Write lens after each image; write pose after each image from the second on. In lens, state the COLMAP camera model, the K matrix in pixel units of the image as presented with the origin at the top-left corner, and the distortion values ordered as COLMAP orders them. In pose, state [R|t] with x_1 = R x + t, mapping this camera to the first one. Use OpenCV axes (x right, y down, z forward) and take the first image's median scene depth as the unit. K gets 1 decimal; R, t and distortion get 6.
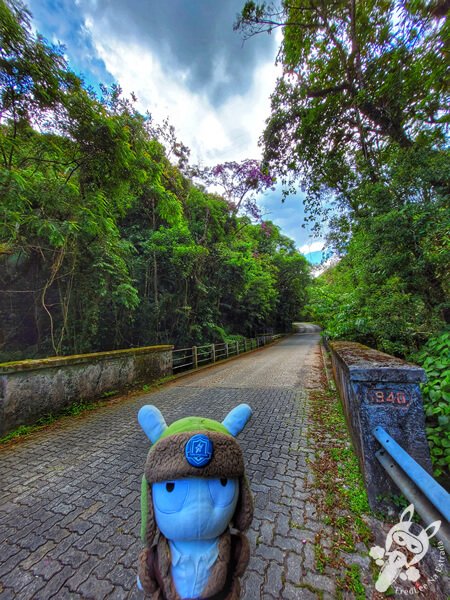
lens RADIAL K [[234.7, 0, 228.8], [0, 234.7, 301.7], [0, 0, 1]] dist [0.008554, -0.002788]
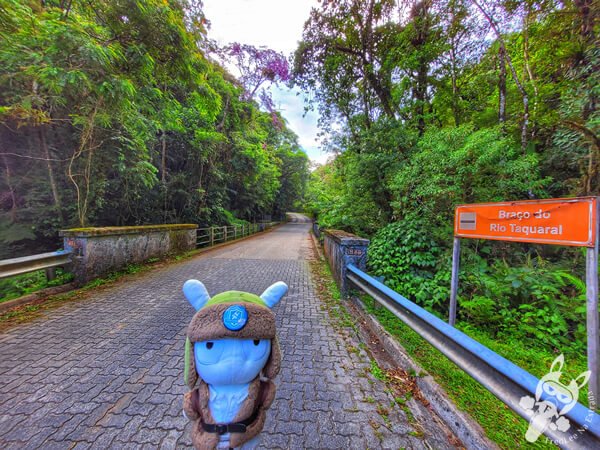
lens RADIAL K [[234.7, 0, 301.9], [0, 234.7, 221.6], [0, 0, 1]] dist [0.008554, -0.002788]
pose [[0.938491, 0.074512, 0.337170, -0.095878], [-0.120553, 0.985703, 0.117718, -0.015222], [-0.323578, -0.151124, 0.934055, -0.148391]]
